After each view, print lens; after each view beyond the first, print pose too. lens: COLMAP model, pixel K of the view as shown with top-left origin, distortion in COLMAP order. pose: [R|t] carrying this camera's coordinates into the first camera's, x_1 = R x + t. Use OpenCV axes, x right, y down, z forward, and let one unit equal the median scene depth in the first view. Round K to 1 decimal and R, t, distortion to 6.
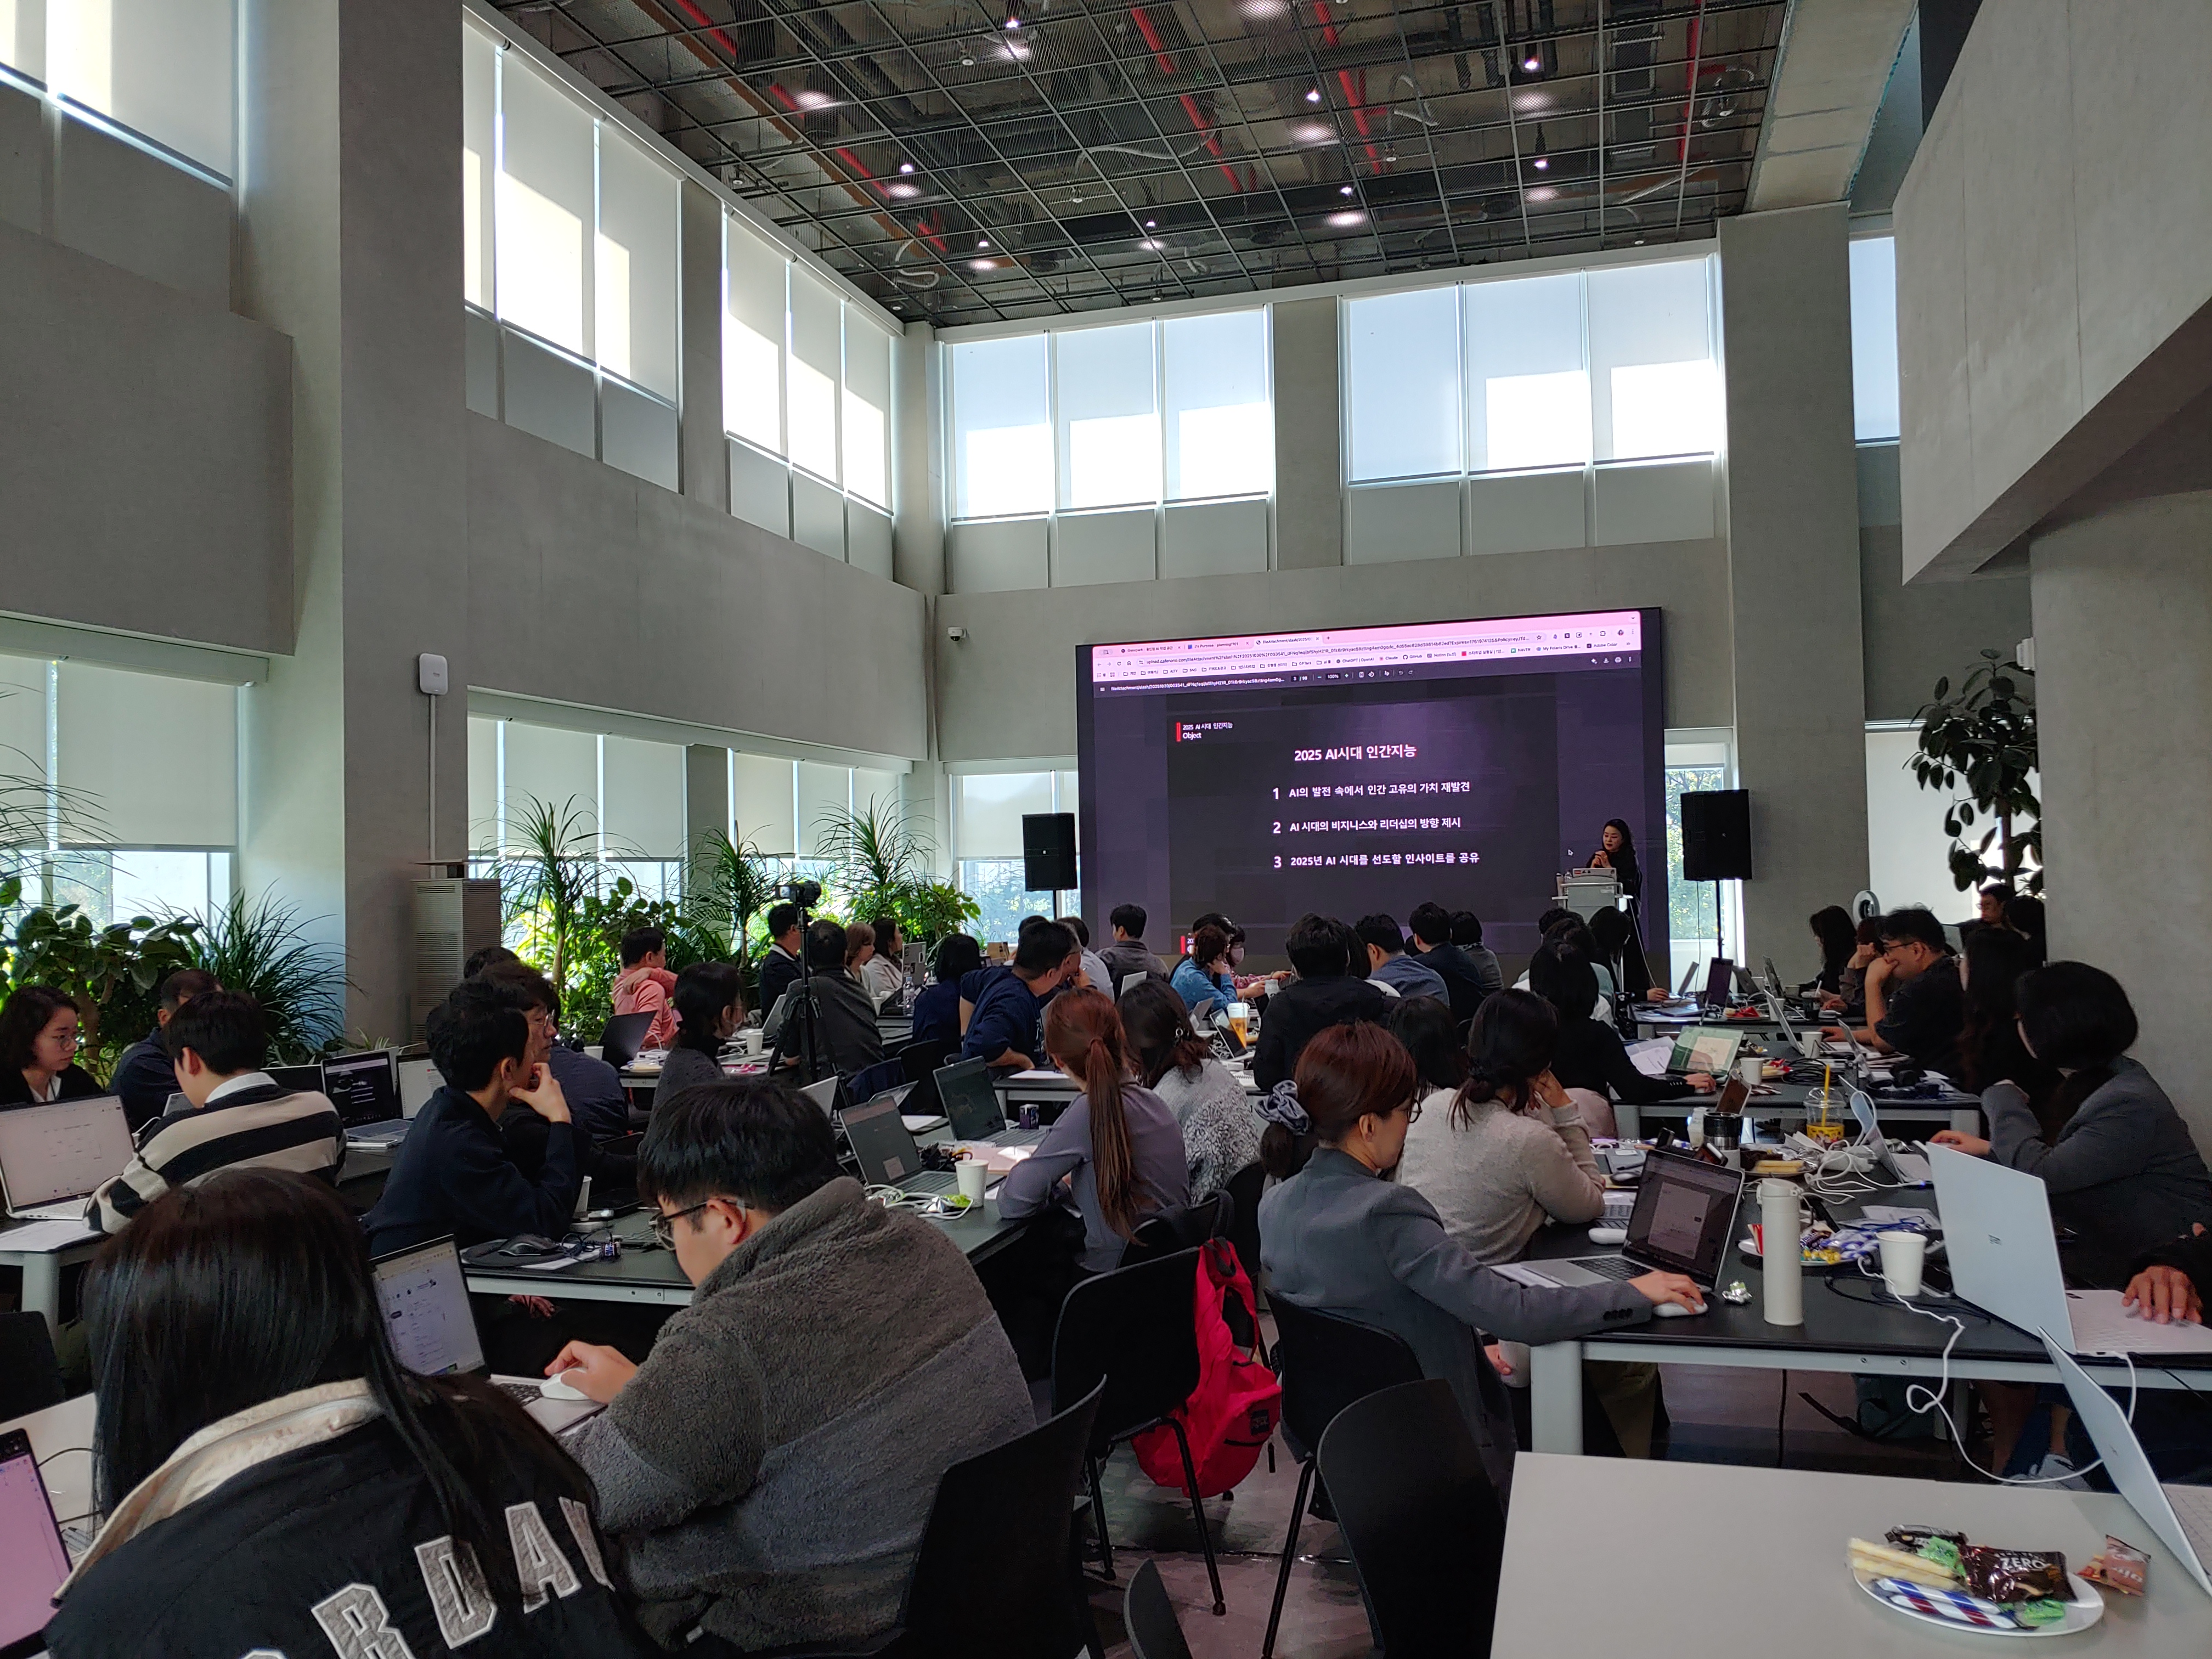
lens RADIAL K [[1674.5, 0, 1113.6], [0, 1674.5, 828.9], [0, 0, 1]] dist [0.075142, -0.235010]
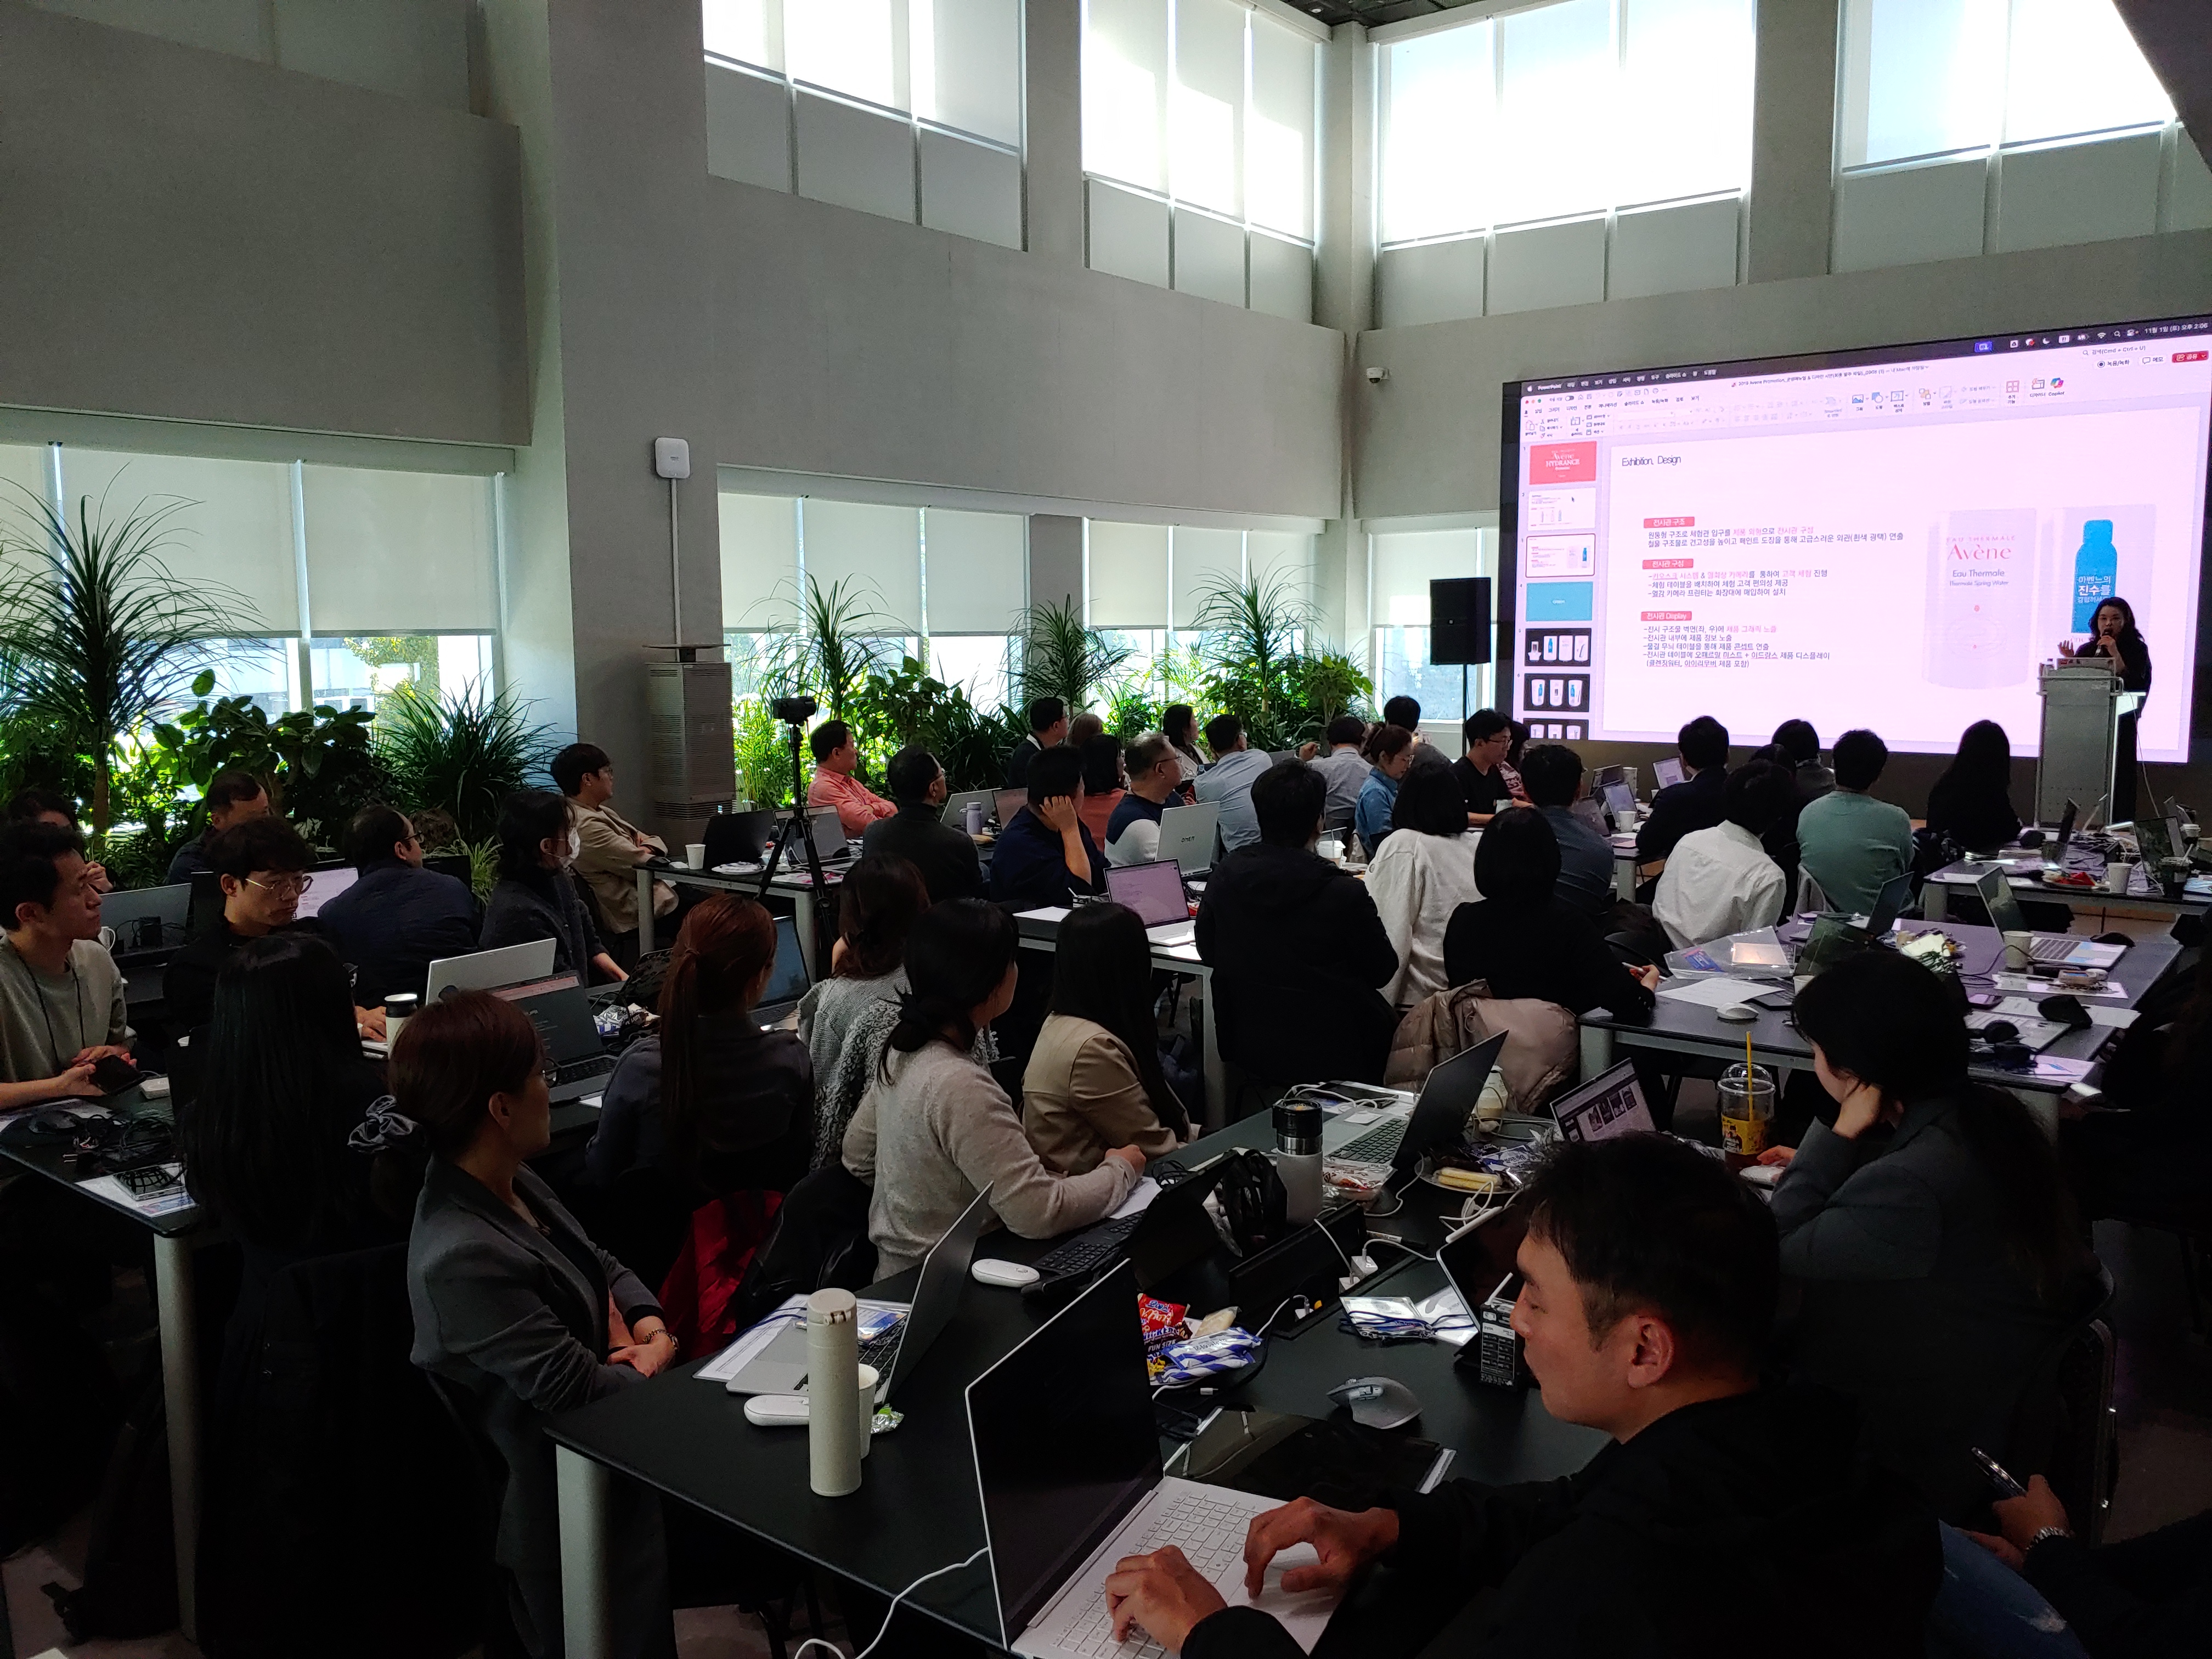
lens RADIAL K [[1674.5, 0, 1113.6], [0, 1674.5, 828.9], [0, 0, 1]] dist [0.075142, -0.235010]
pose [[0.924862, 0.055612, -0.376216, 0.152448], [0.002939, 0.988176, 0.153296, -0.016979], [0.380293, -0.142883, 0.913762, 0.085269]]
